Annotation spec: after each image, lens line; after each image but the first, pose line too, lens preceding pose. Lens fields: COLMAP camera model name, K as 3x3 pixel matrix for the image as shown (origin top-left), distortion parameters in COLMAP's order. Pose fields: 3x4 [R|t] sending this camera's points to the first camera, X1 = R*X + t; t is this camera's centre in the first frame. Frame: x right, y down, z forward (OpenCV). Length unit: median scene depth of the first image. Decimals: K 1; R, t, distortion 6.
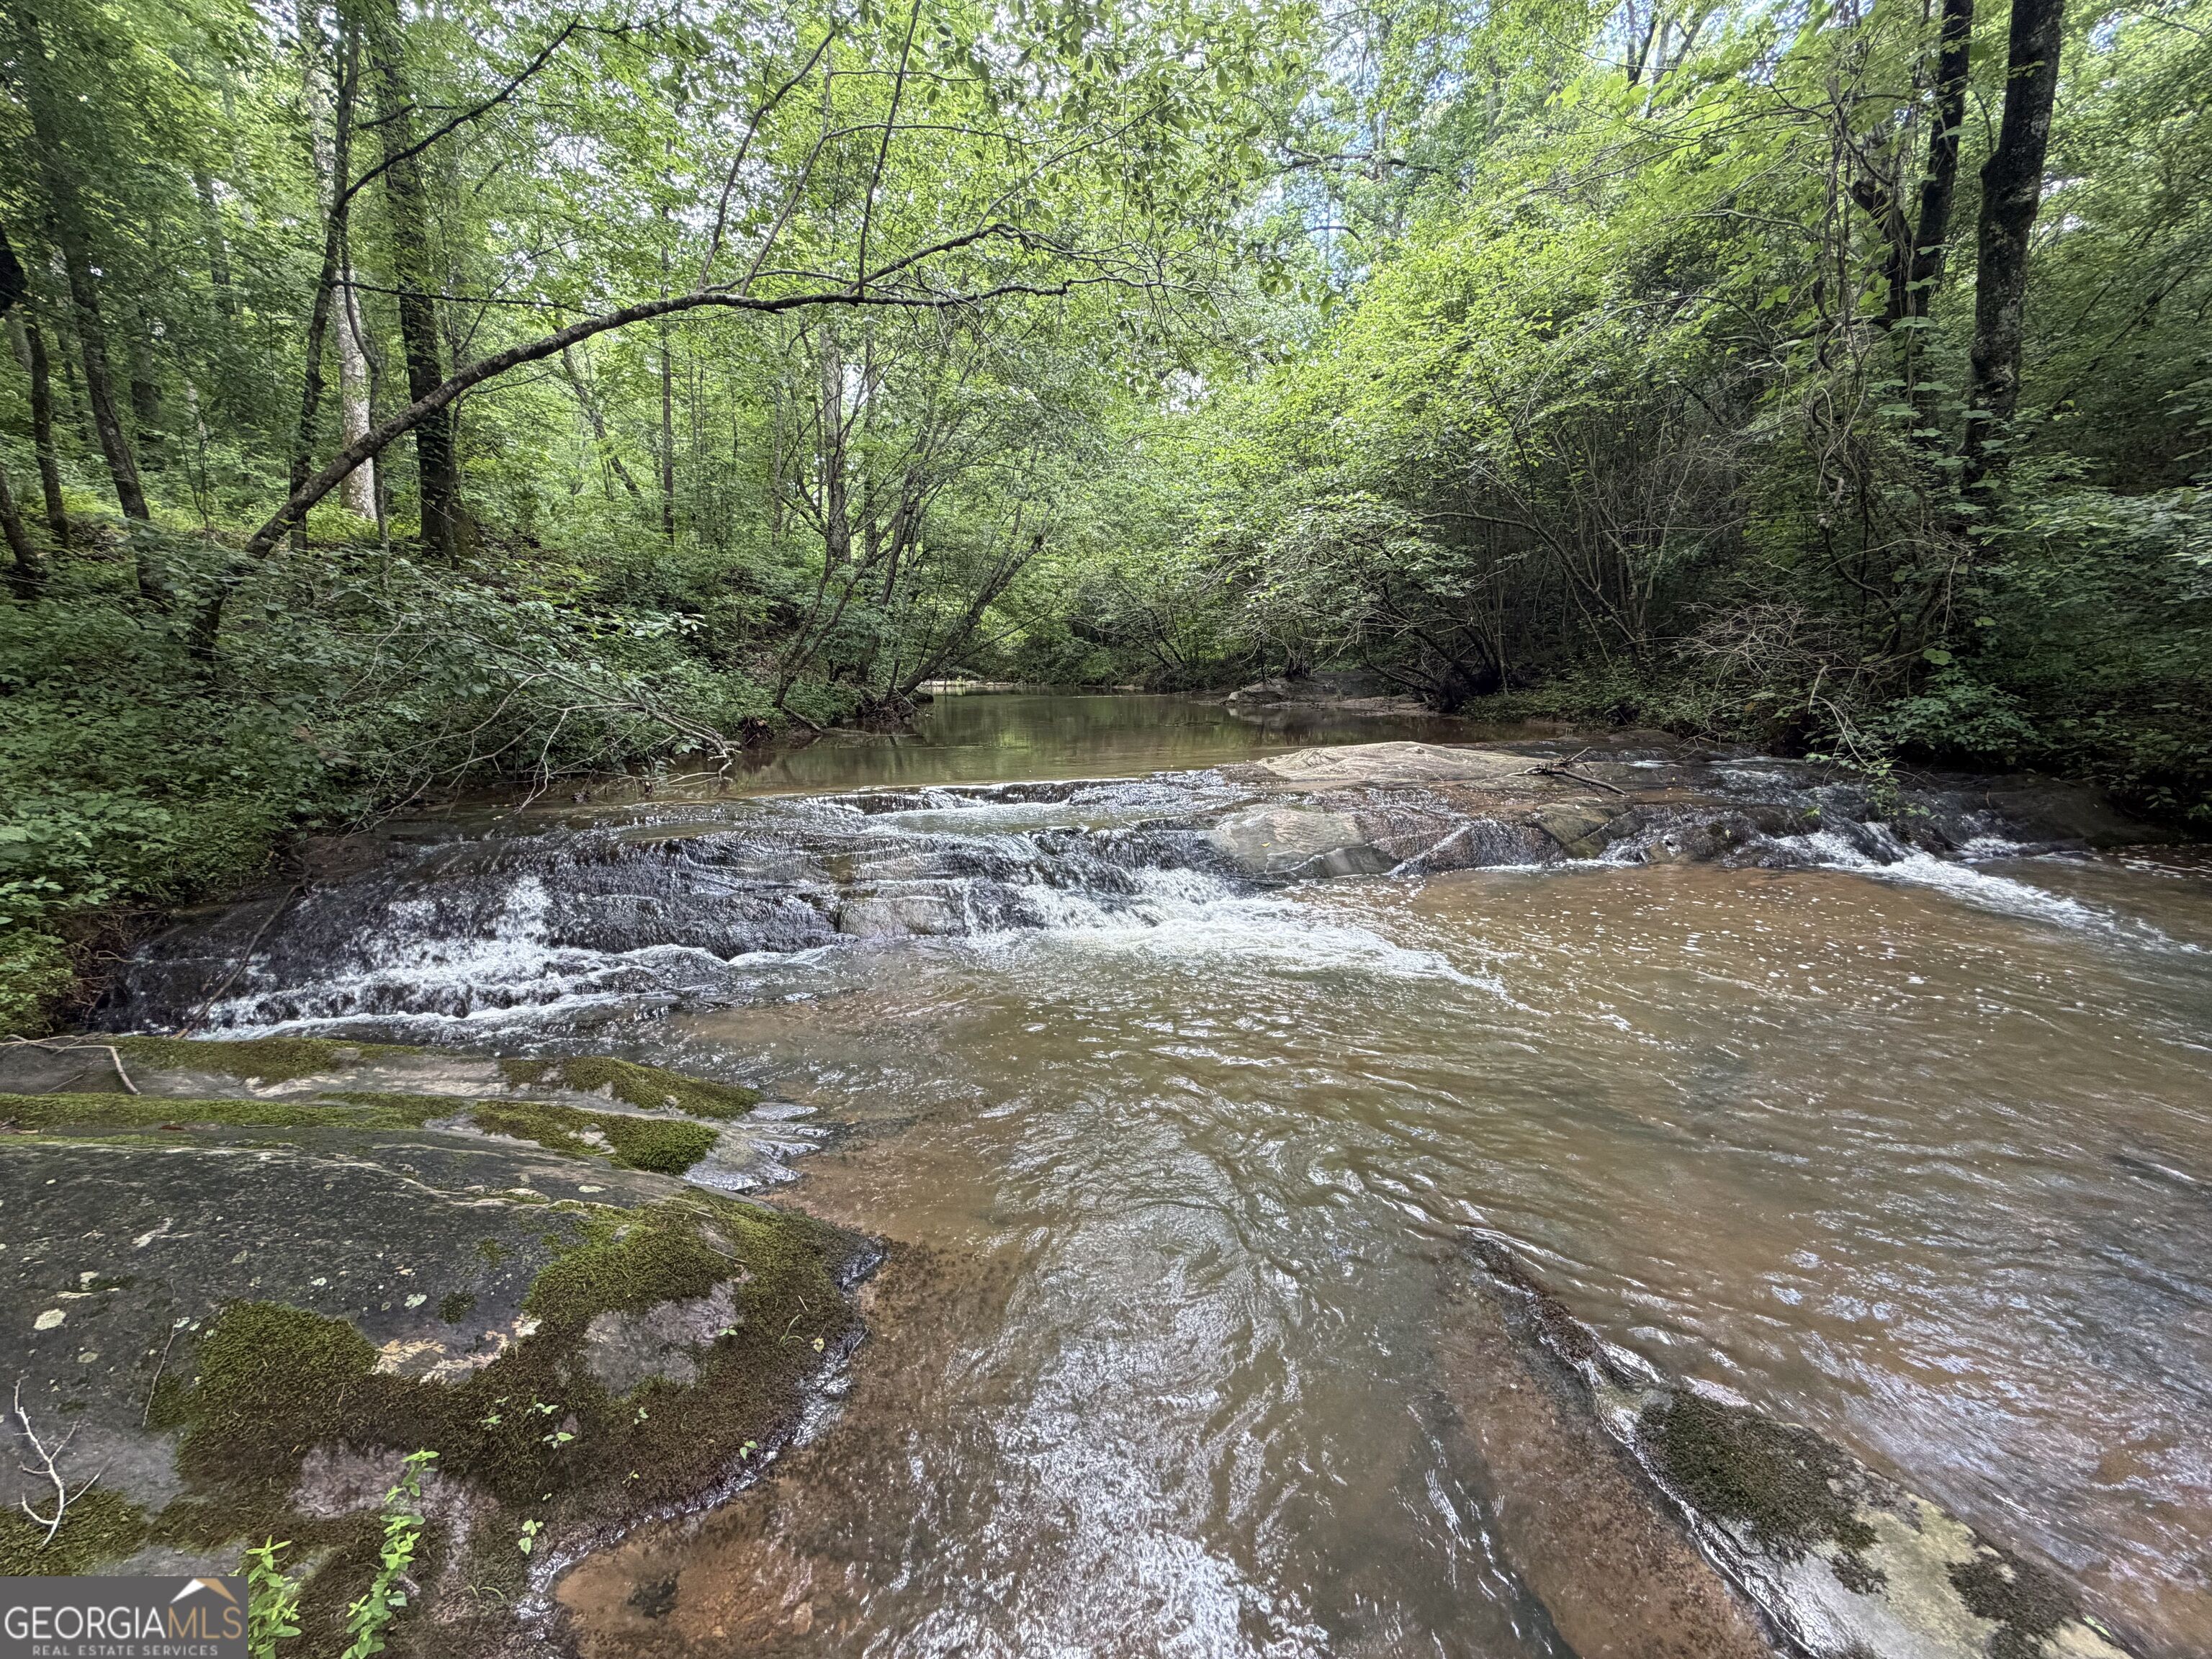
lens RADIAL K [[894.4, 0, 1106.0], [0, 894.4, 829.5], [0, 0, 1]] dist [0.000632, -0.000077]
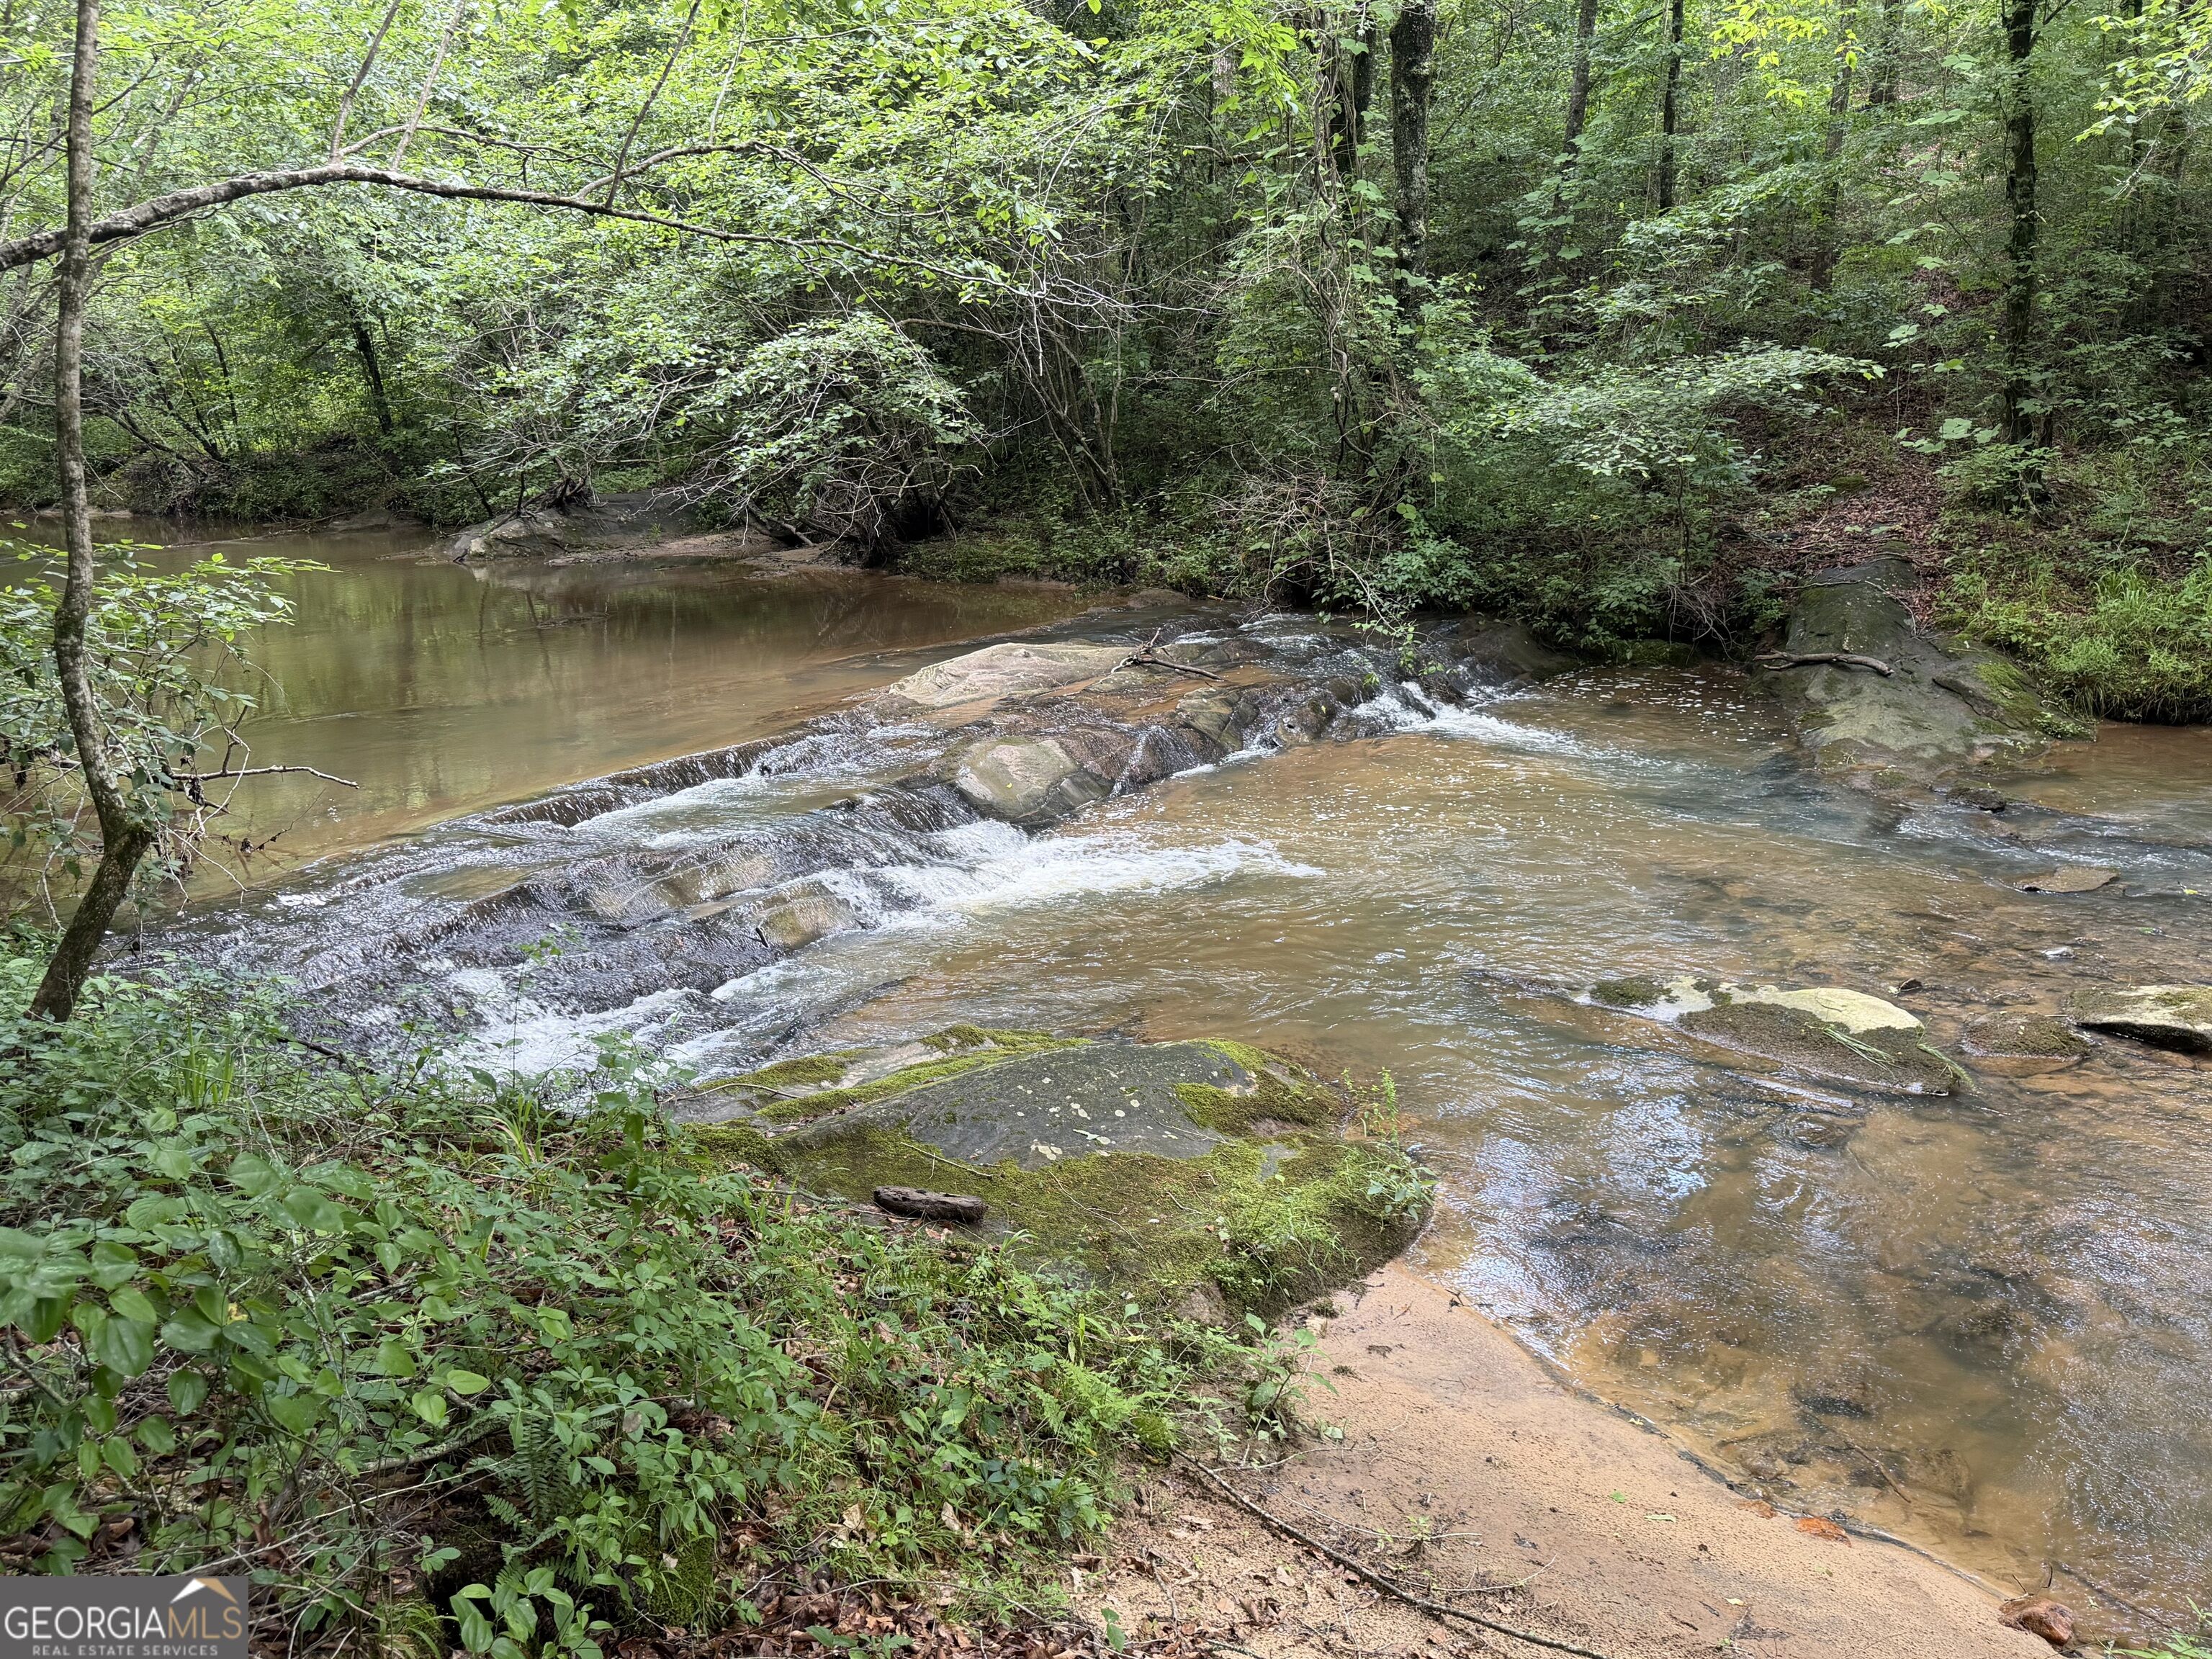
lens RADIAL K [[1749.8, 0, 1106.0], [0, 1749.8, 829.5], [0, 0, 1]] dist [0.073646, -0.000833]
pose [[0.769327, -0.169113, 0.616066, -0.768433], [0.128229, 0.985579, 0.110416, -0.110851], [-0.625854, -0.005948, 0.779917, -0.443472]]
